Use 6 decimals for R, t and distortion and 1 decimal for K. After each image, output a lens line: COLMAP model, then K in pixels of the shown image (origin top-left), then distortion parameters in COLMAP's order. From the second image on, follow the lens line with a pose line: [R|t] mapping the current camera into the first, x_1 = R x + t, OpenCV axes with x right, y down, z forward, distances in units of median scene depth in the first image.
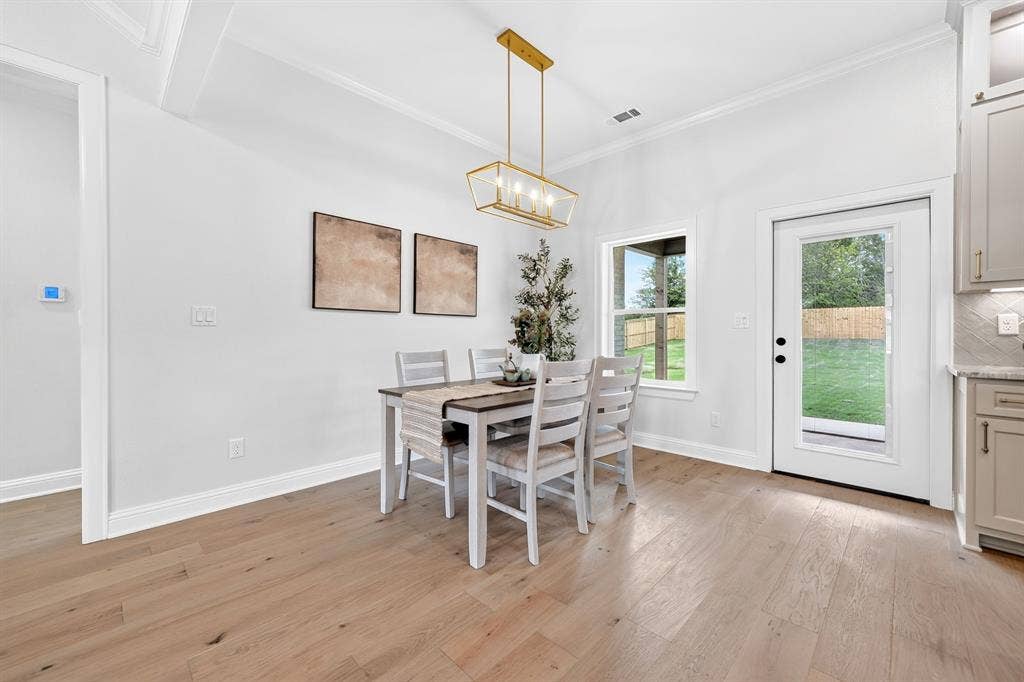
lens RADIAL K [[407.9, 0, 512.1], [0, 407.9, 332.3], [0, 0, 1]] dist [-0.002195, 0.000991]
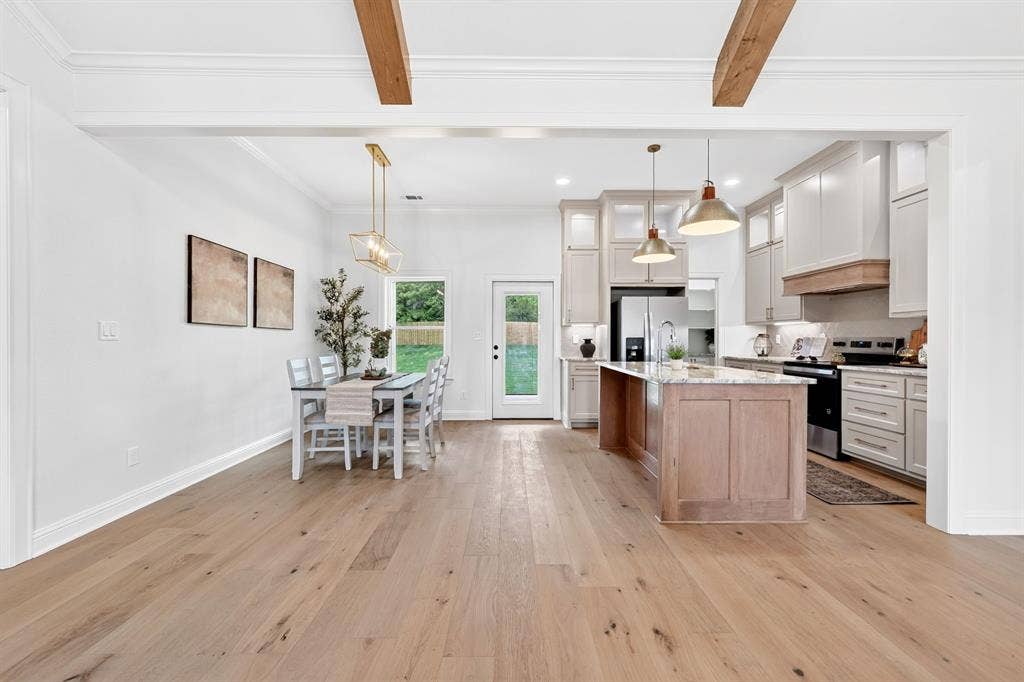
lens RADIAL K [[407.9, 0, 511.3], [0, 407.9, 337.9], [0, 0, 1]] dist [-0.002195, 0.000991]
pose [[0.709720, 0.002796, 0.704479, -0.592552], [-0.001424, 0.999996, -0.002535, -0.016223], [-0.704483, 0.000796, 0.709721, -0.352338]]
